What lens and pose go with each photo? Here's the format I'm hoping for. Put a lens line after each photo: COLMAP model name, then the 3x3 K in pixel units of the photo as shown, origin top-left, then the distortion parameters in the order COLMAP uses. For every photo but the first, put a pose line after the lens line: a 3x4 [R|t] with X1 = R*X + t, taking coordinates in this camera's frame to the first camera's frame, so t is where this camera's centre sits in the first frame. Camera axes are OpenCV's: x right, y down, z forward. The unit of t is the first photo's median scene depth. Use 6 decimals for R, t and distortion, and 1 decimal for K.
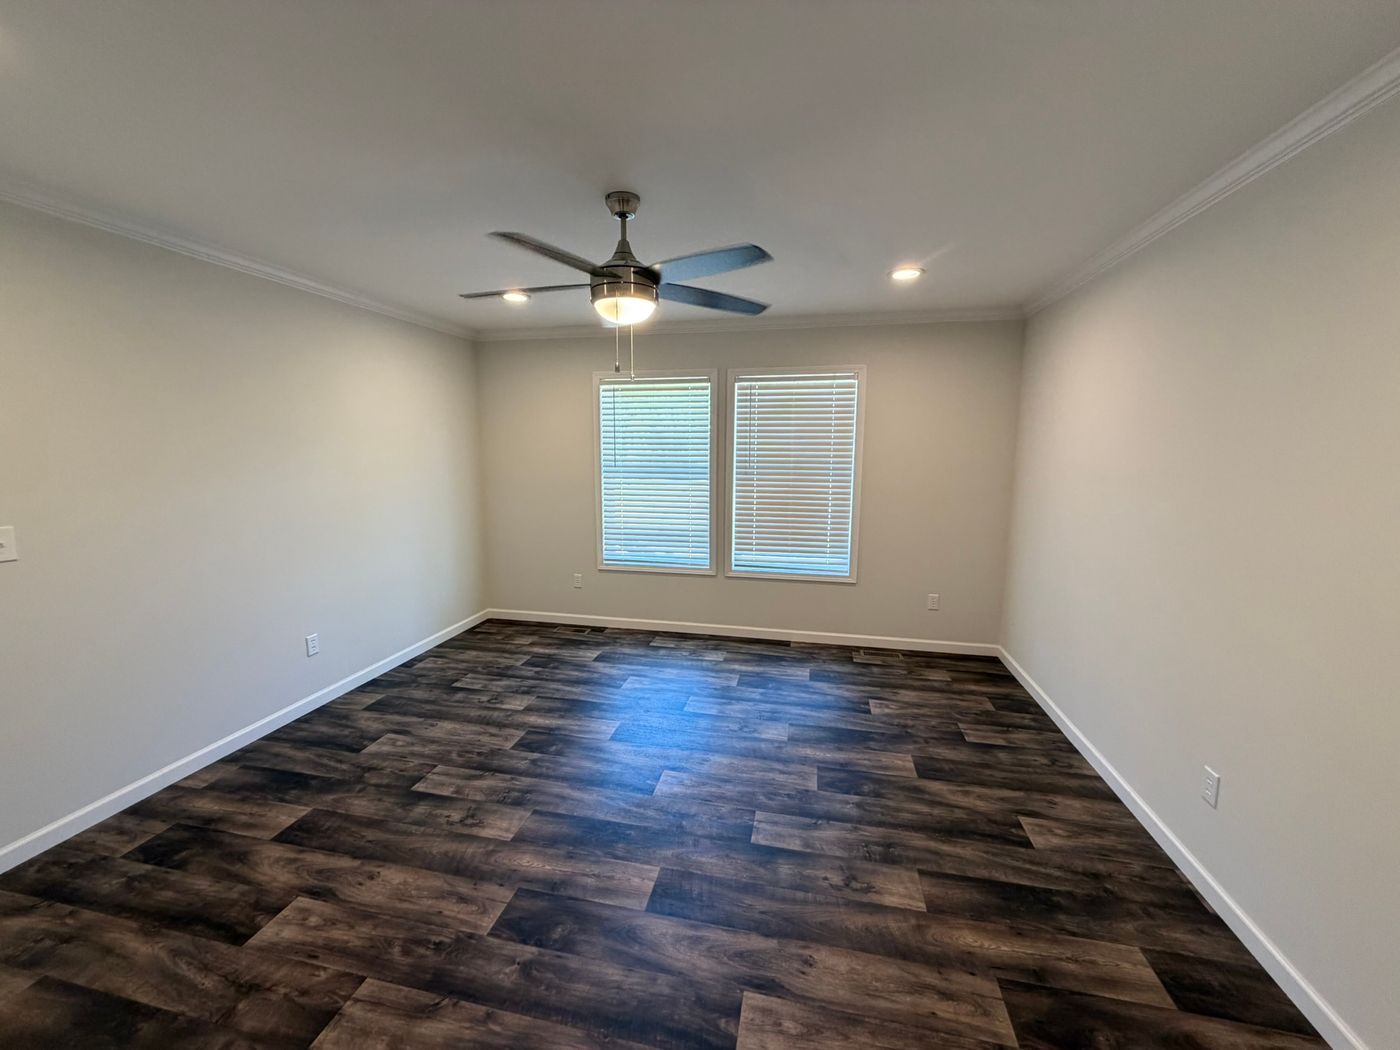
lens RADIAL K [[562.3, 0, 693.4], [0, 562.3, 521.9], [0, 0, 1]] dist [-0.016677, 0.000391]
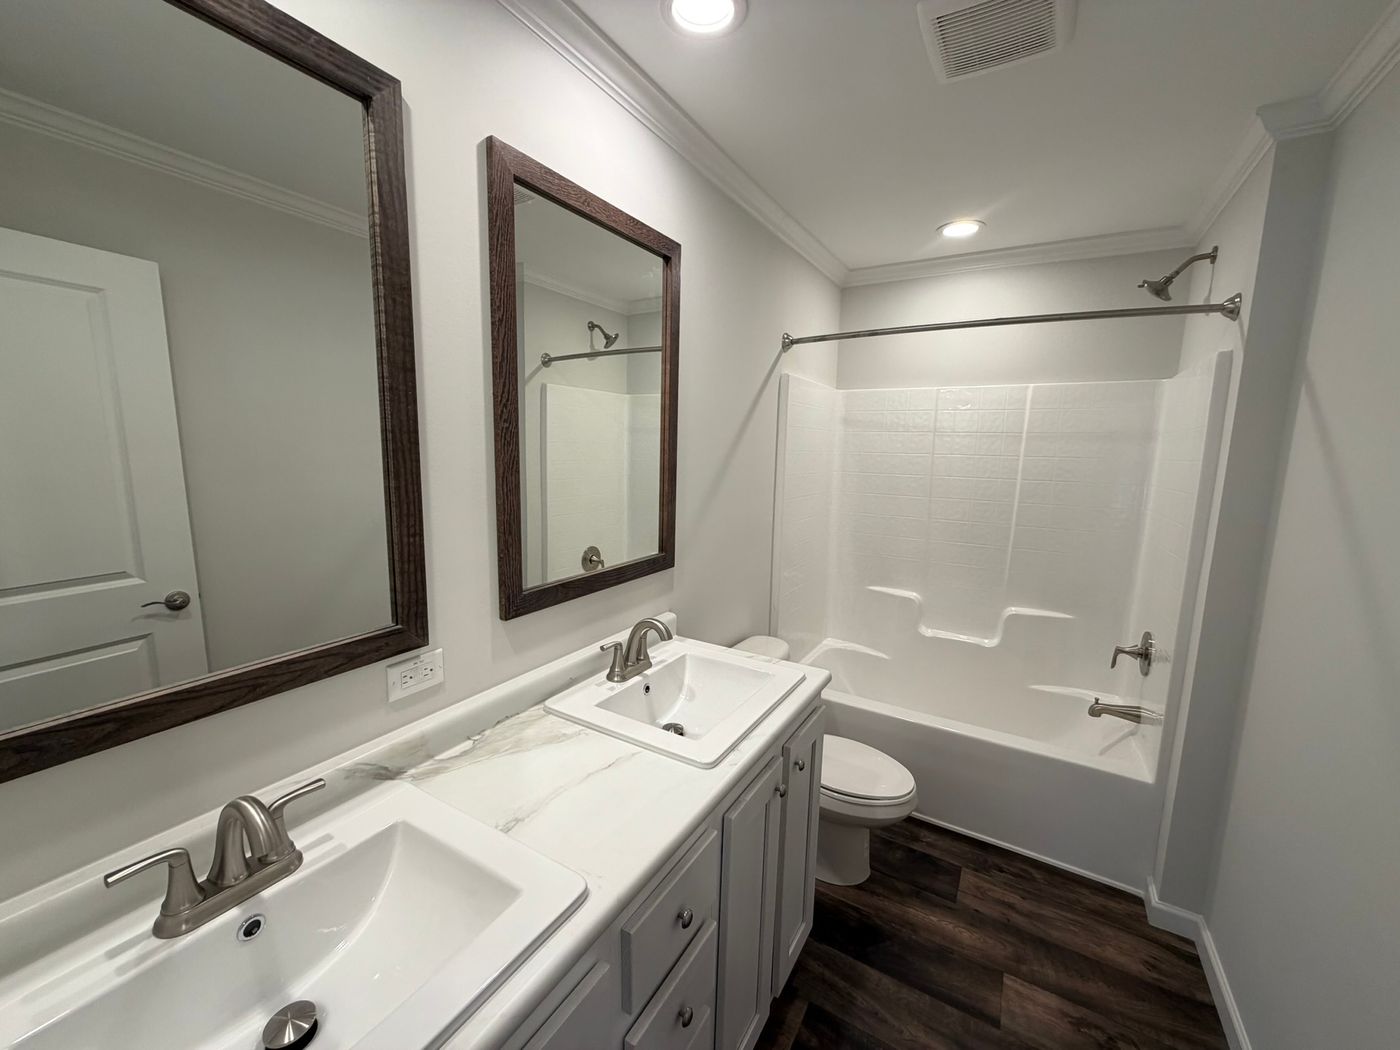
lens RADIAL K [[562.3, 0, 695.9], [0, 562.3, 525.3], [0, 0, 1]] dist [-0.016677, 0.000391]
pose [[-0.947075, -0.058963, 0.315551, 0.601908], [0.030610, 0.961919, 0.271614, -0.219558], [-0.319550, 0.266898, -0.909205, 1.639549]]
